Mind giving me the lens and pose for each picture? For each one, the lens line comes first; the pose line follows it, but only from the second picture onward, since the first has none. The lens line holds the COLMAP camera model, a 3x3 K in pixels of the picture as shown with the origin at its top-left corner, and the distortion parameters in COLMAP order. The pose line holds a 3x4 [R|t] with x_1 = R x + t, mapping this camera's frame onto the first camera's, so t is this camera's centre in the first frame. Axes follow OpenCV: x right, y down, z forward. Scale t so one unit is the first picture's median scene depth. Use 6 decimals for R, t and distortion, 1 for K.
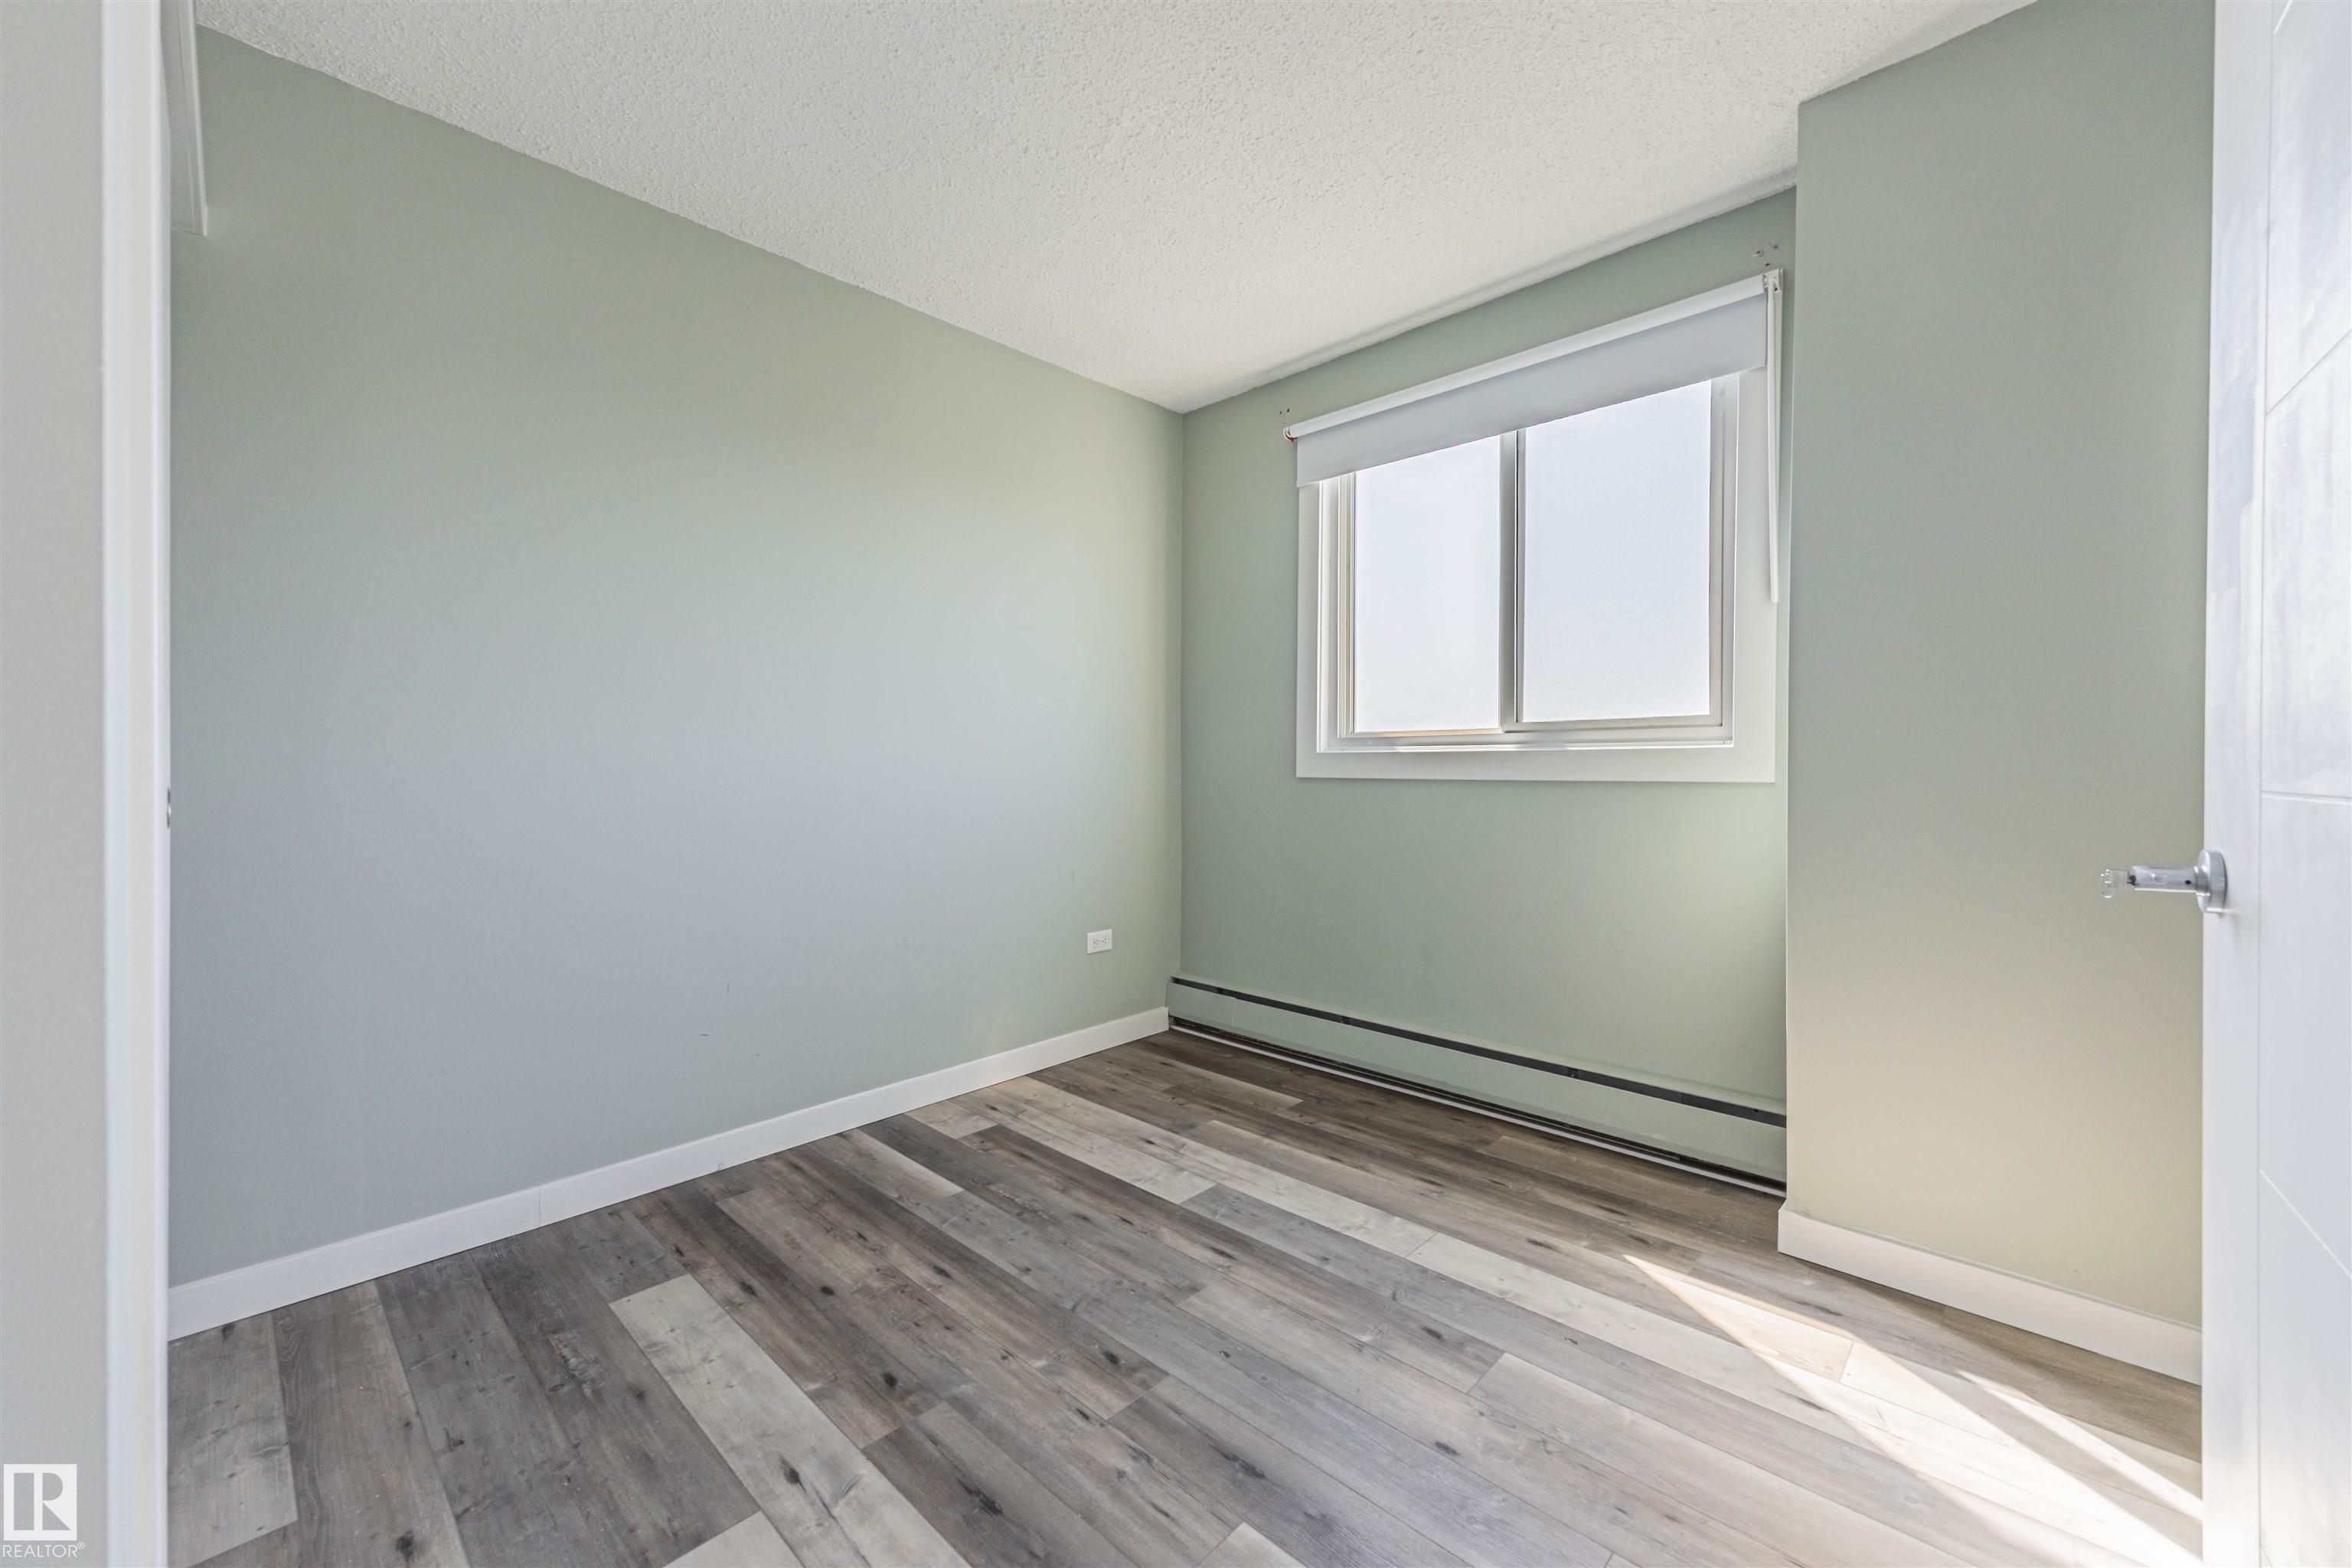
lens RADIAL K [[914.9, 0, 1173.0], [0, 914.9, 772.6], [0, 0, 1]] dist [0.004100, -0.000319]
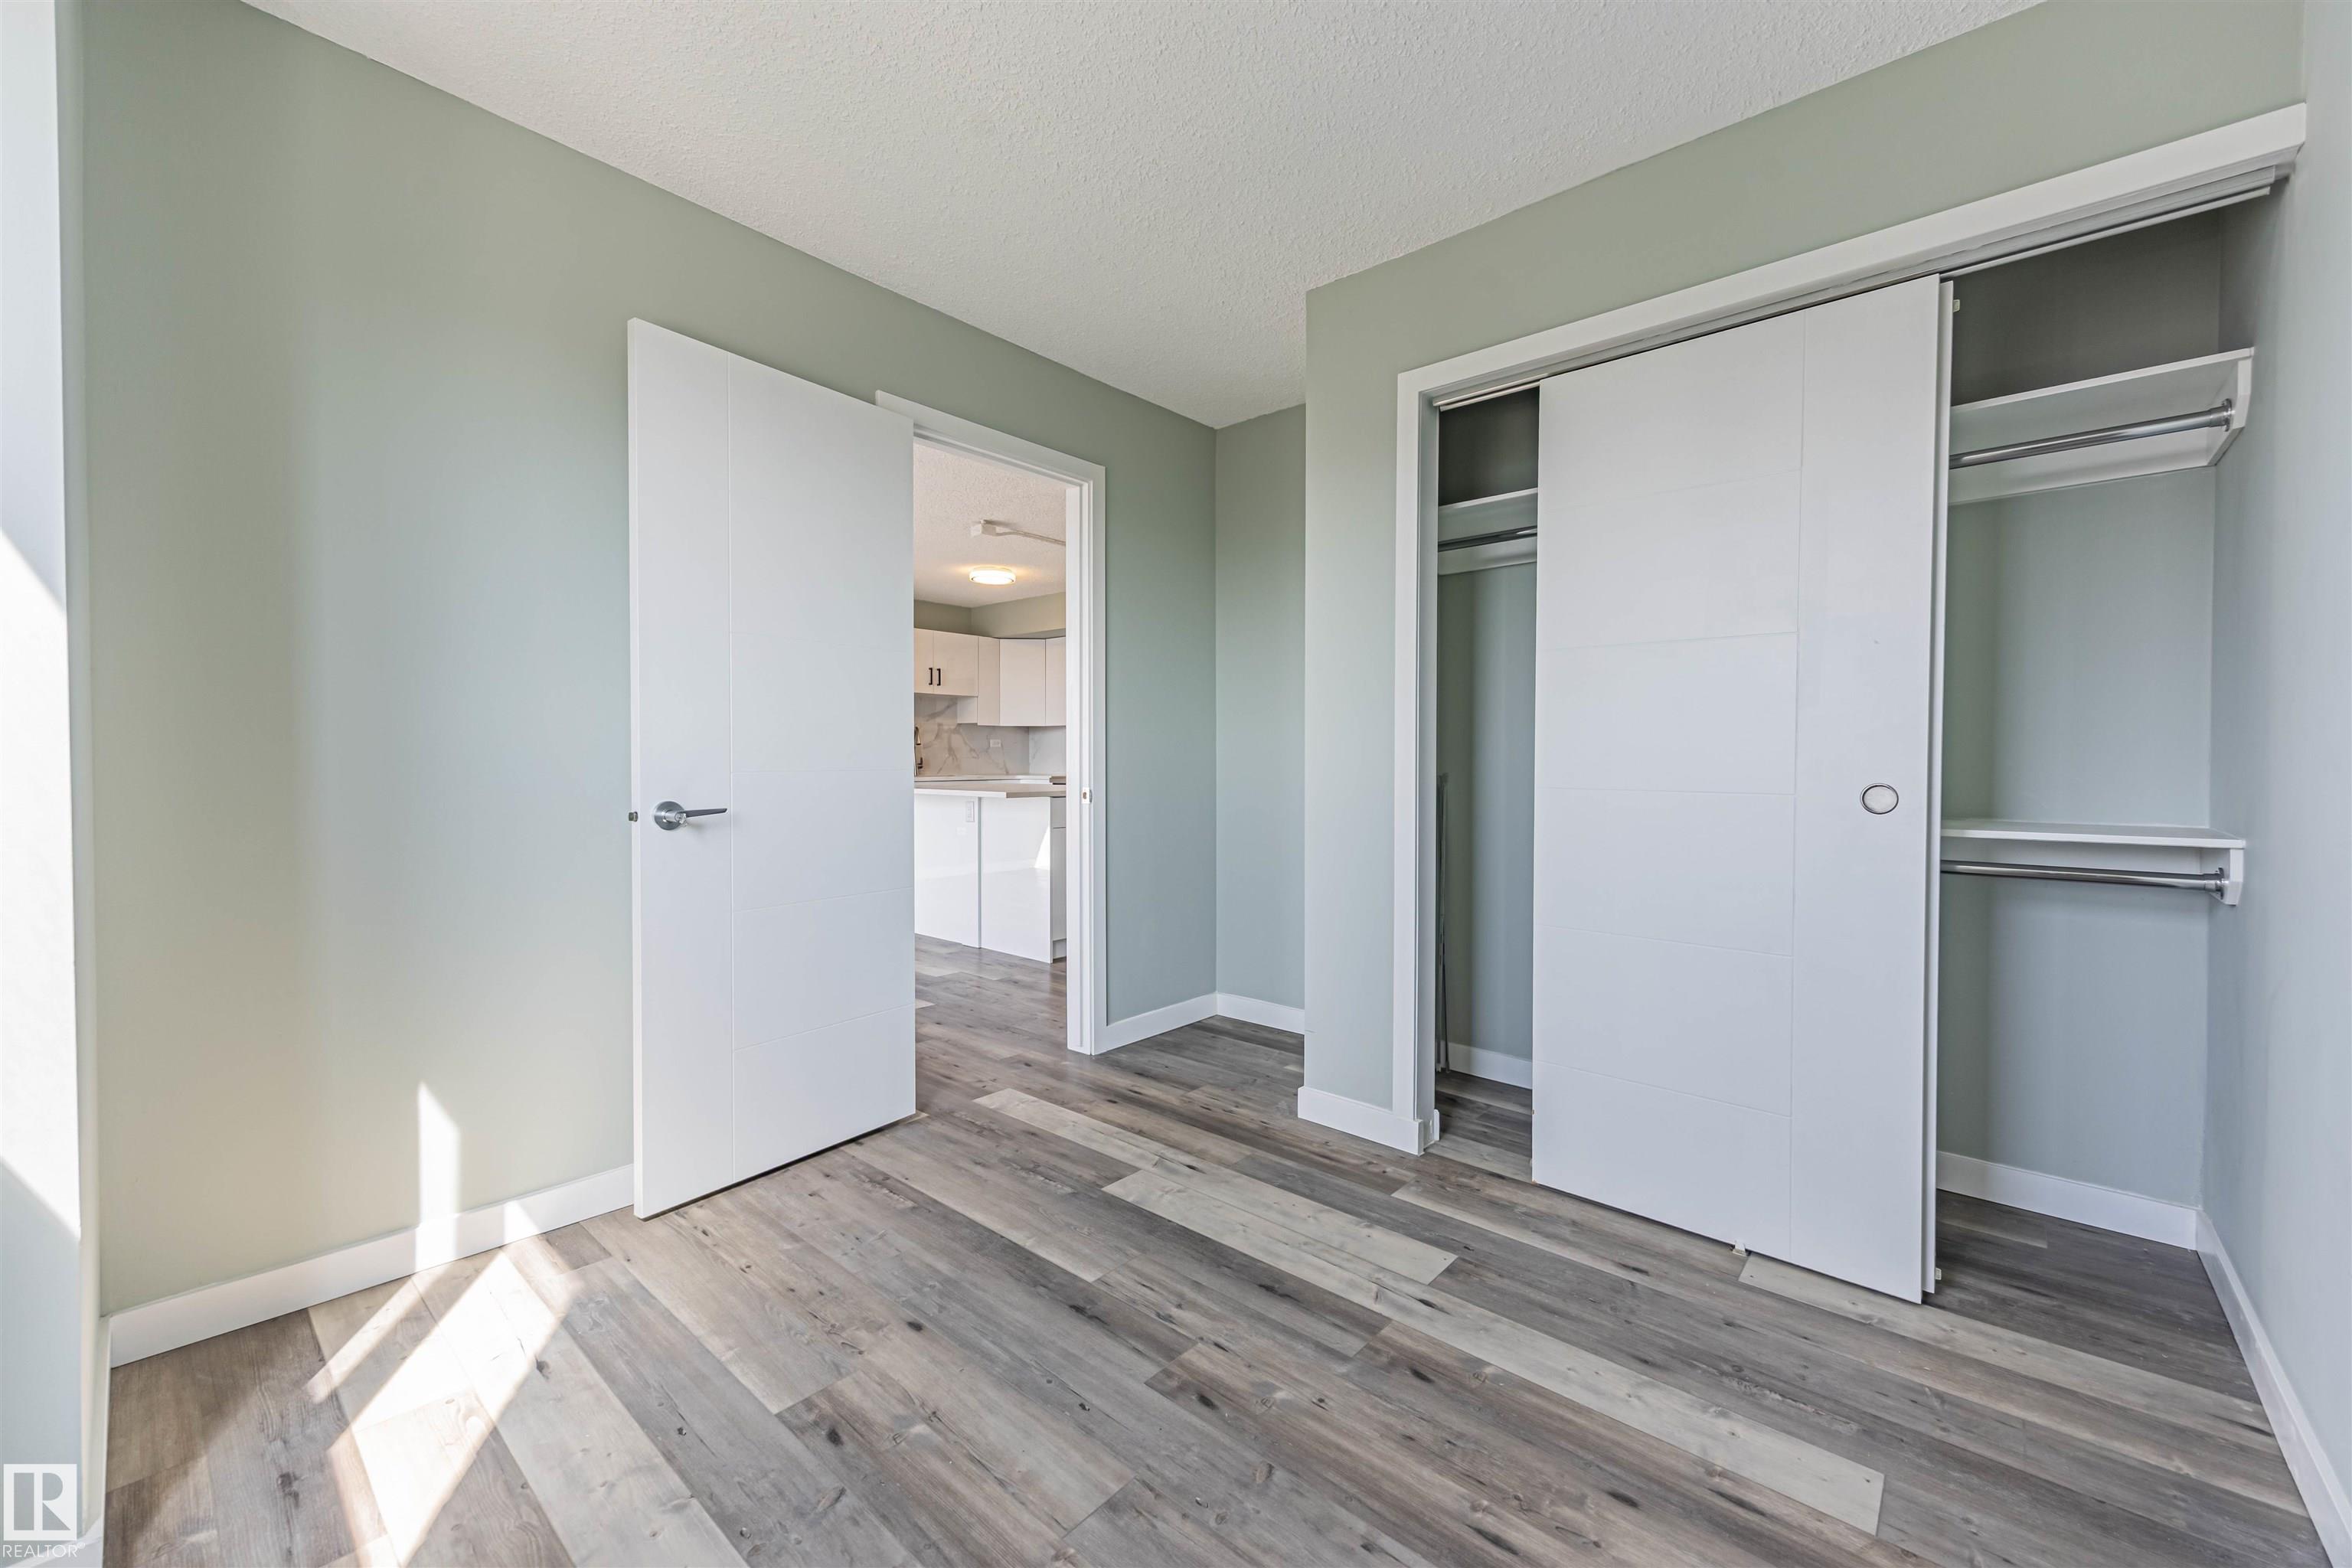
lens RADIAL K [[914.9, 0, 1173.0], [0, 914.9, 772.6], [0, 0, 1]] dist [0.004100, -0.000319]
pose [[-0.998916, 0.001697, -0.046523, 0.009966], [0.000388, 0.999604, 0.028131, -0.028919], [0.046552, 0.028082, -0.998521, 1.956013]]
